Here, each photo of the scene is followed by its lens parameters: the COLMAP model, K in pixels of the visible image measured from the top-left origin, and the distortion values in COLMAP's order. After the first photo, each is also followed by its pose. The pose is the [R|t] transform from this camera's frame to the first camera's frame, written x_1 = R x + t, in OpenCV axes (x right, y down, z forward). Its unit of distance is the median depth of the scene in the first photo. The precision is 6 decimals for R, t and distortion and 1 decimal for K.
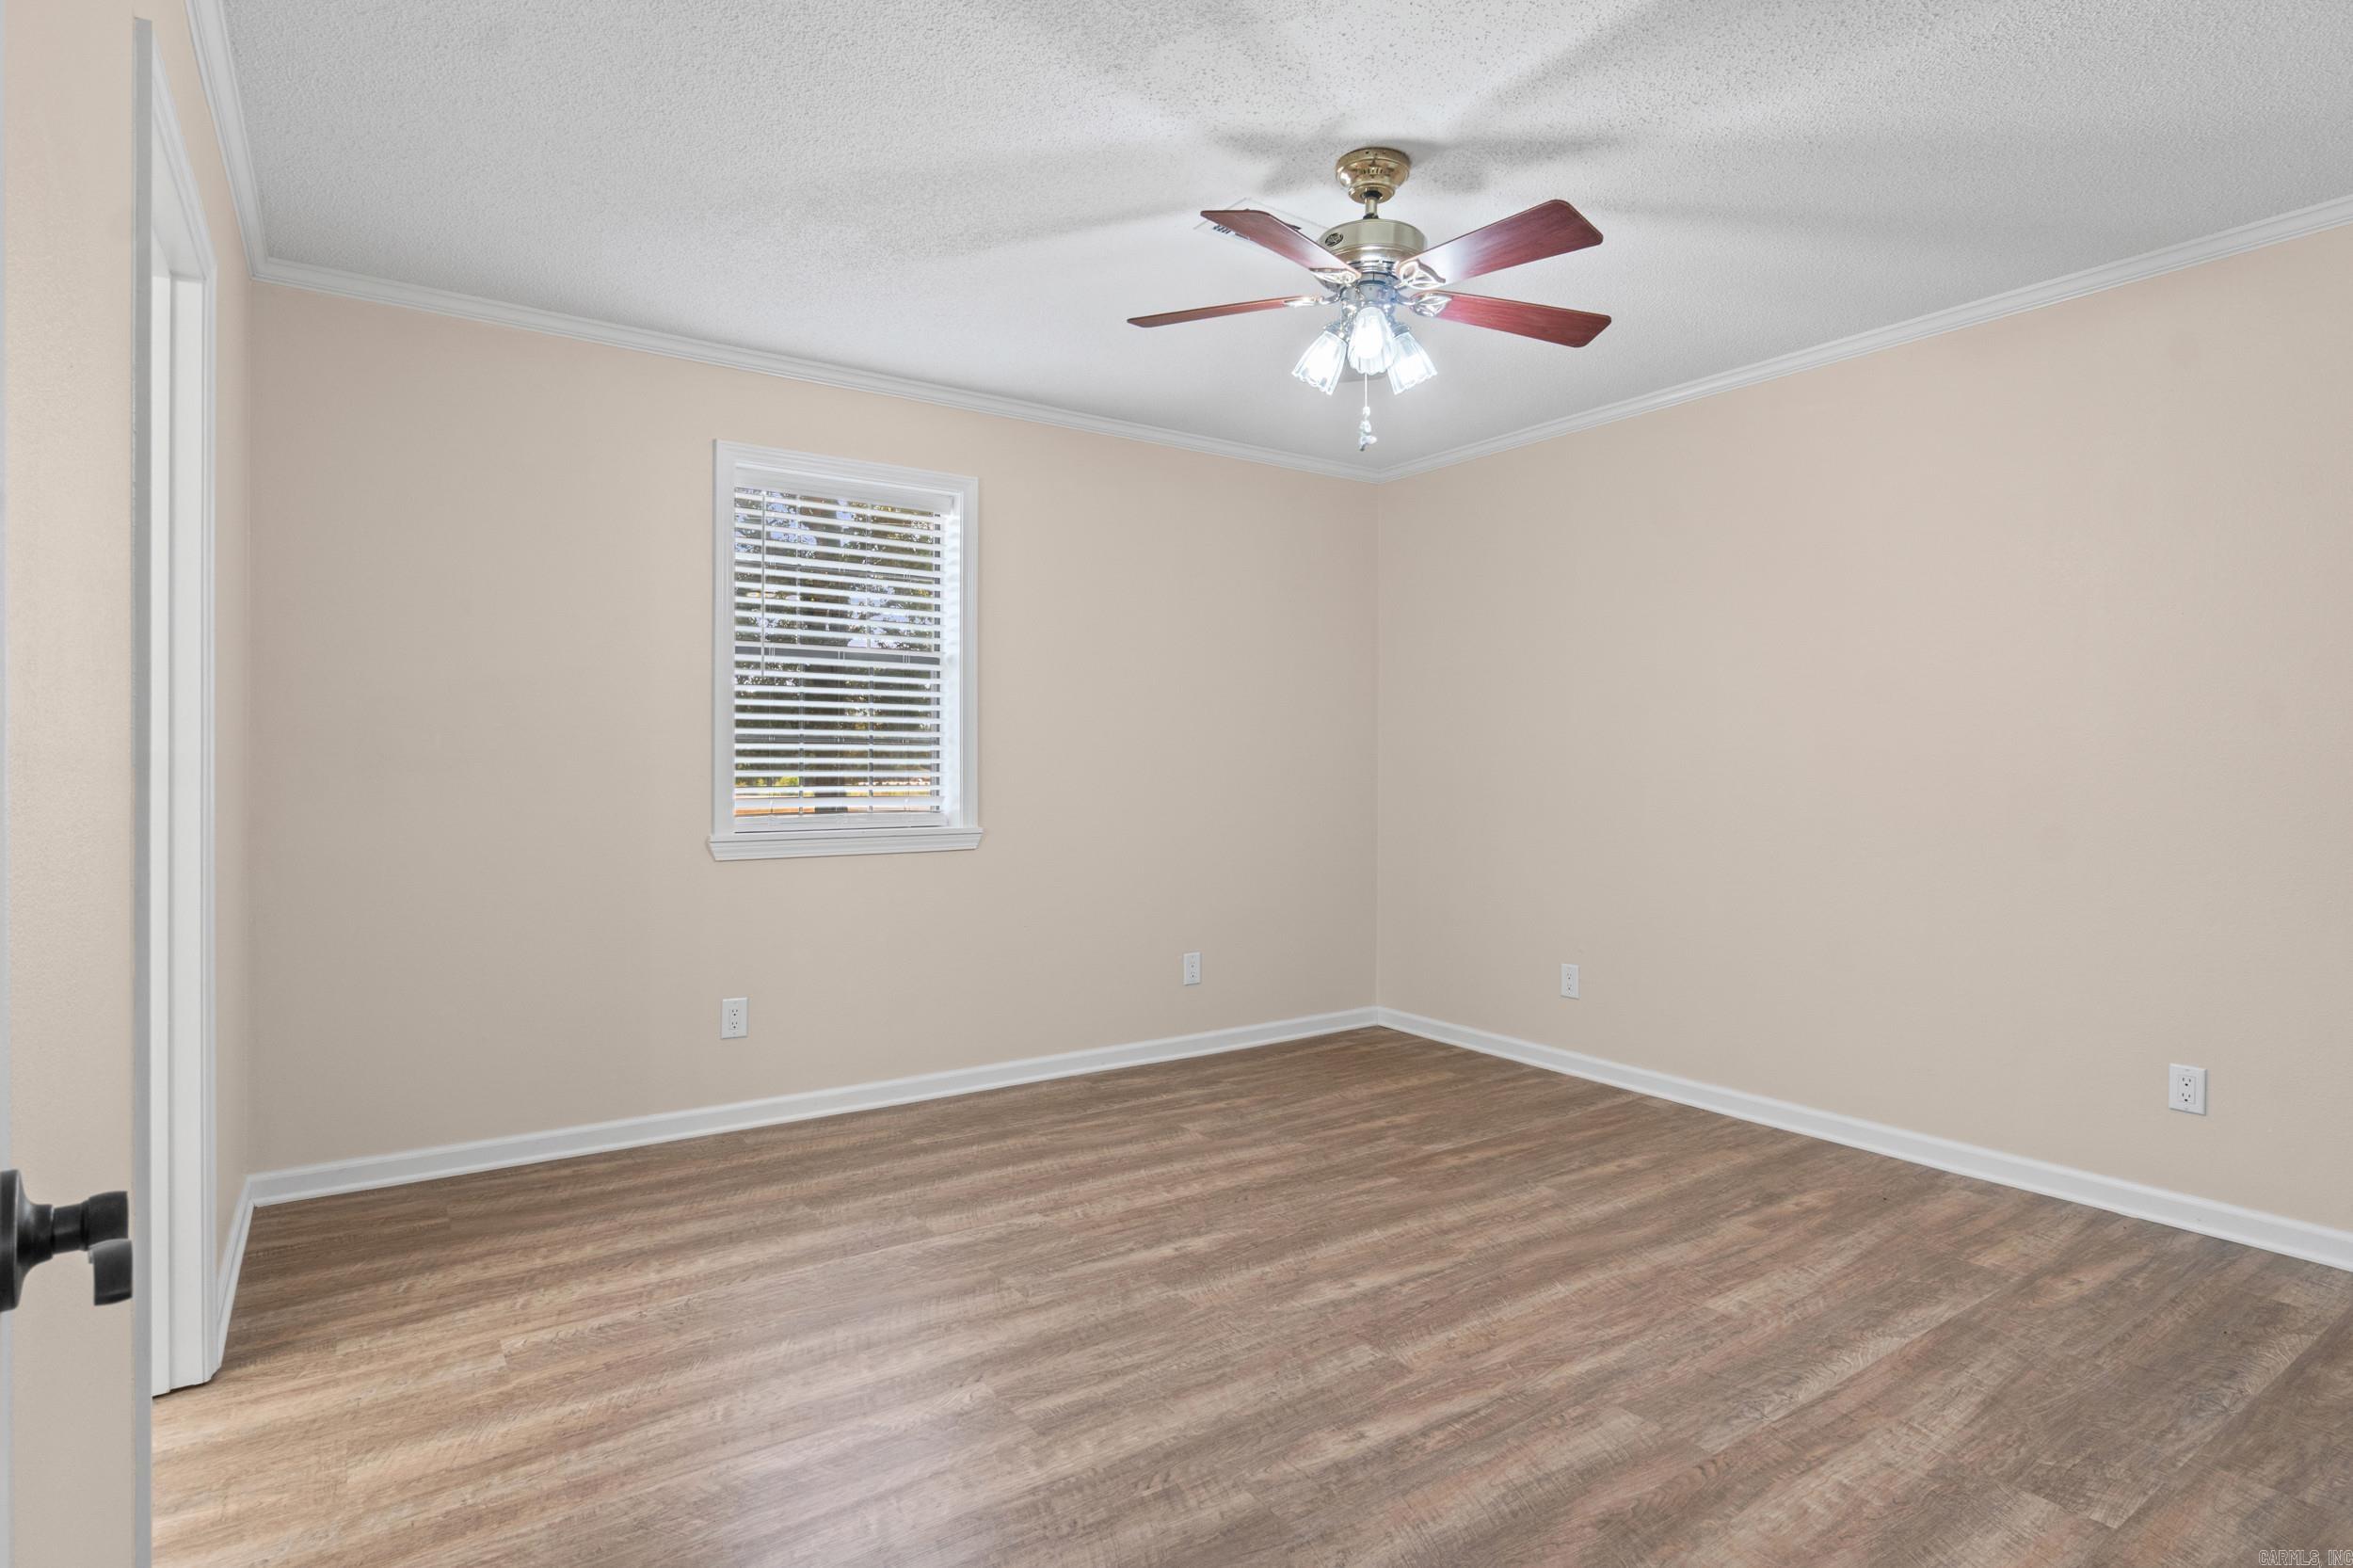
lens RADIAL K [[1200.9, 0, 1173.1], [0, 1200.9, 767.4], [0, 0, 1]] dist [-0.000511, 0.000224]
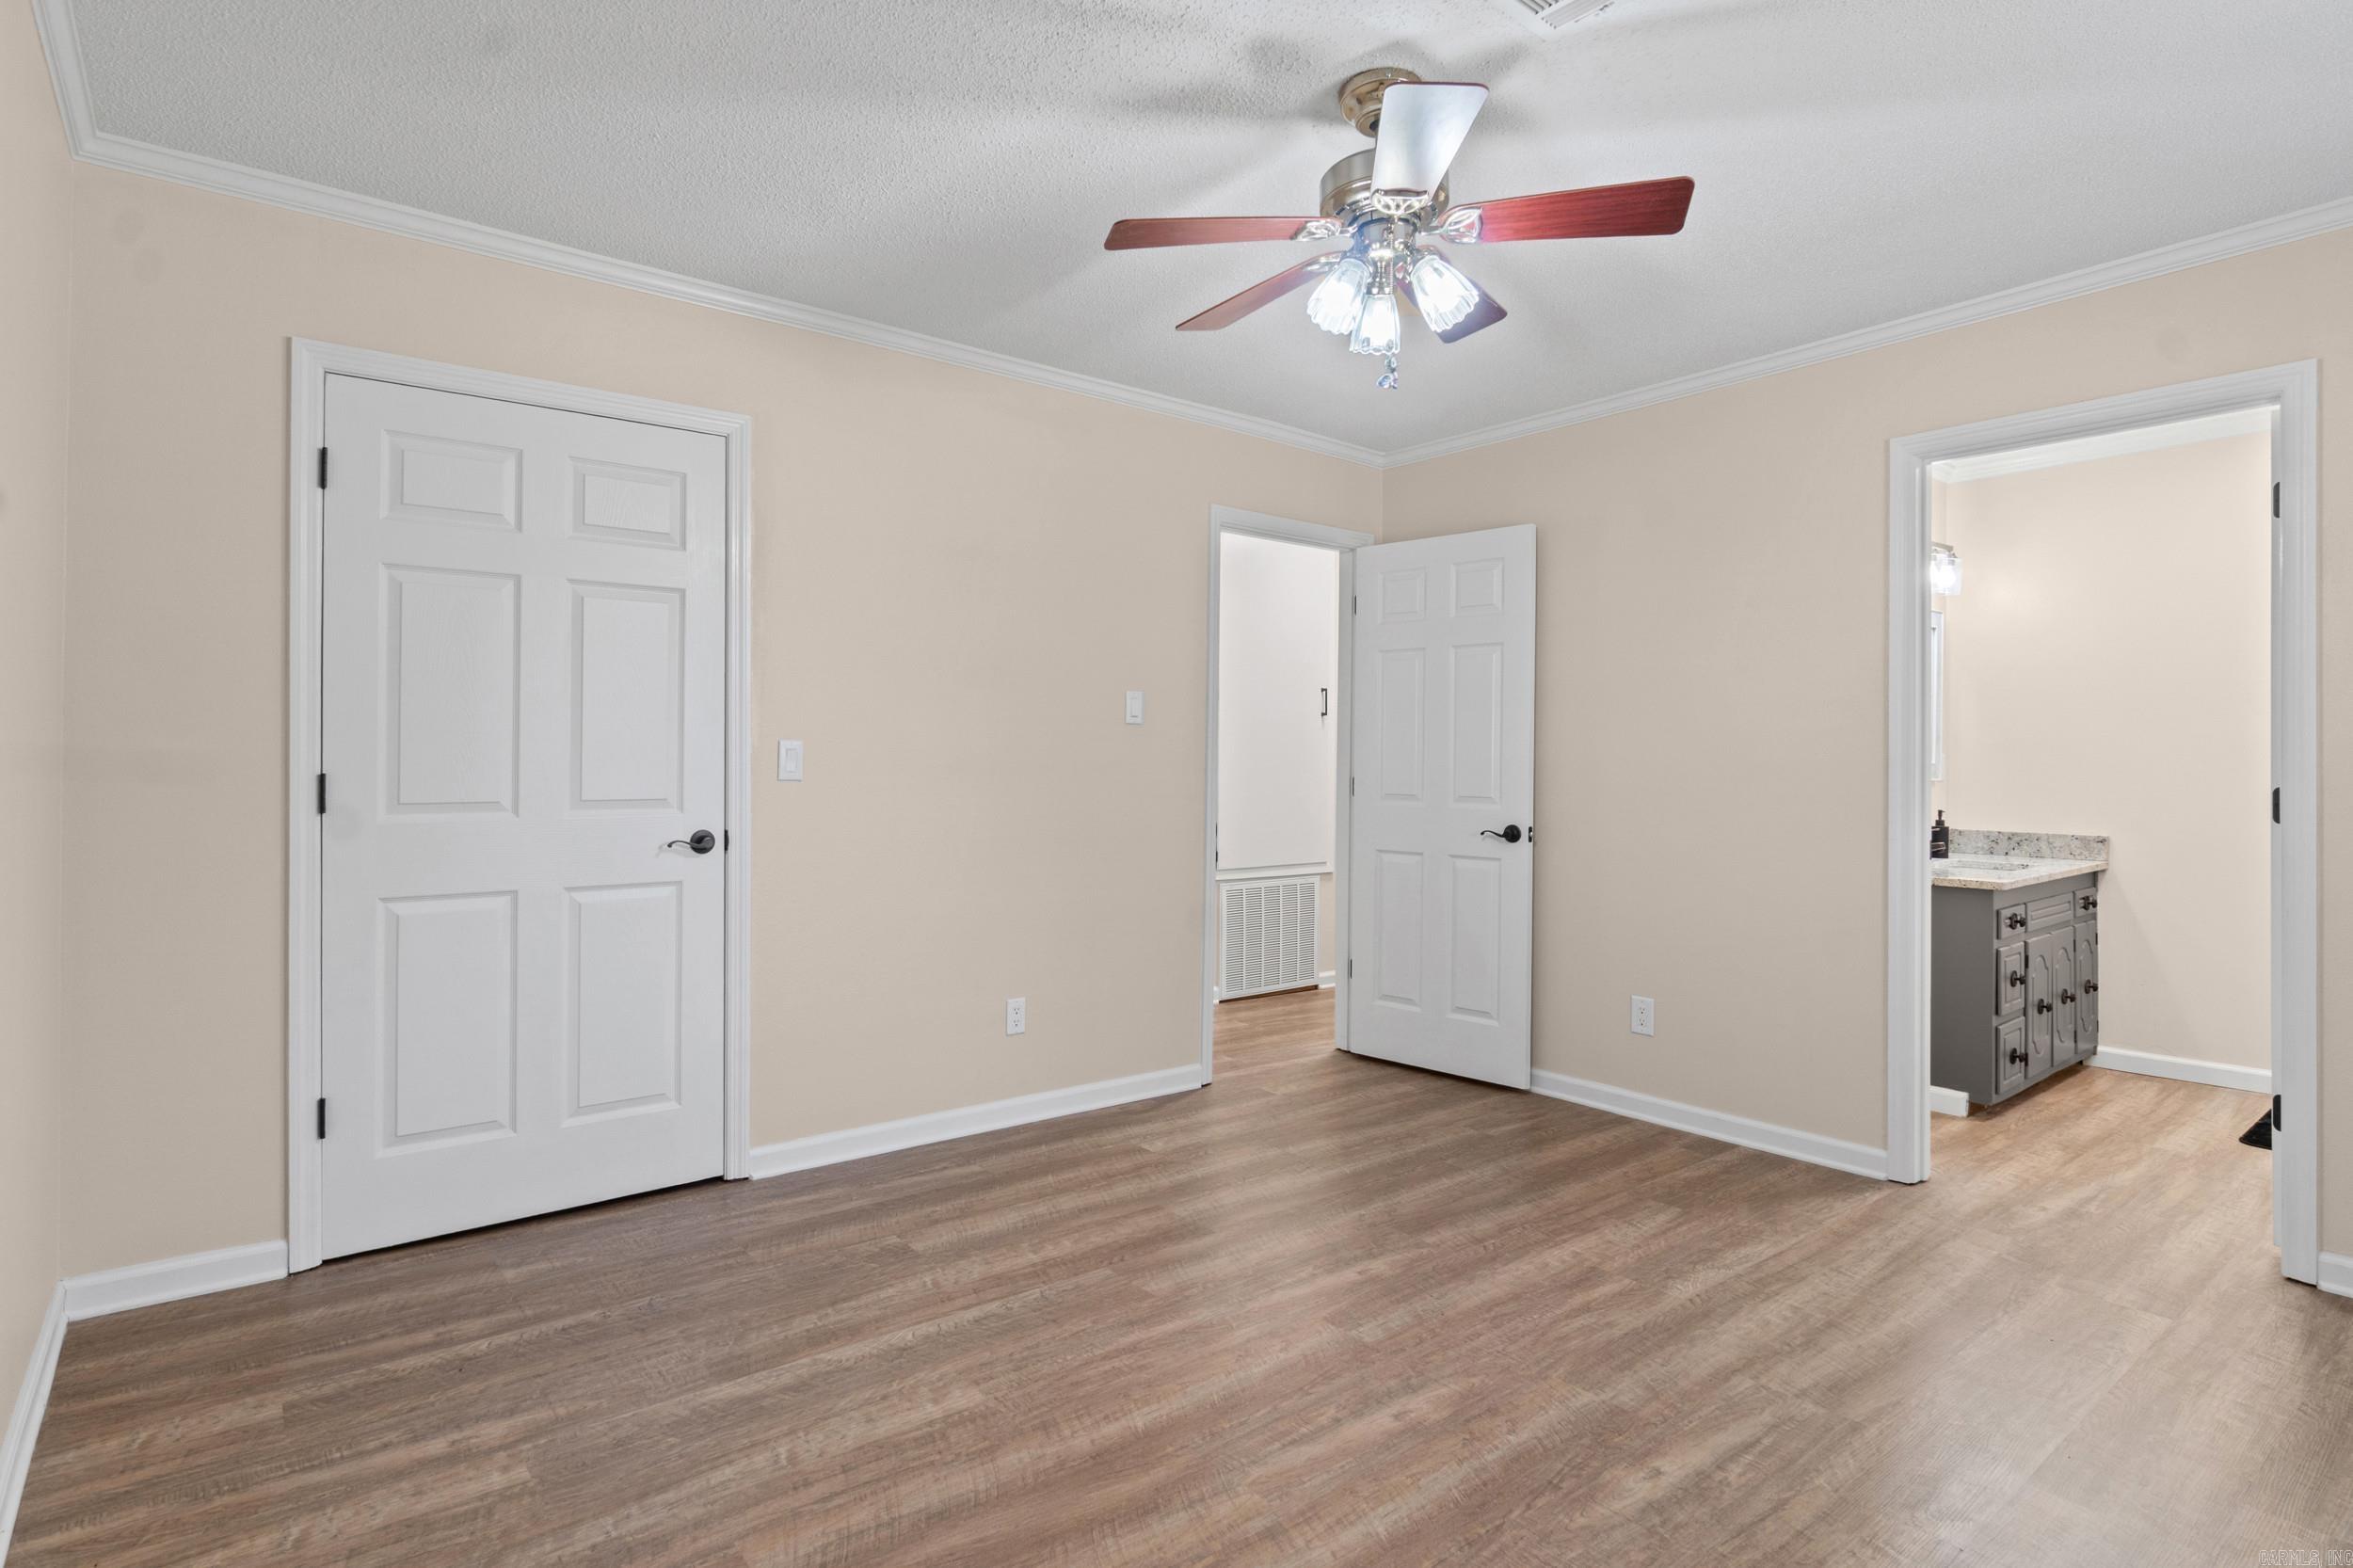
lens RADIAL K [[1200.9, 0, 1173.7], [0, 1200.9, 769.6], [0, 0, 1]] dist [-0.000511, 0.000224]
pose [[-0.997225, -0.009898, -0.073784, 0.383348], [-0.010336, 0.999931, 0.005556, -0.005997], [0.073724, 0.006303, -0.997259, 1.895008]]
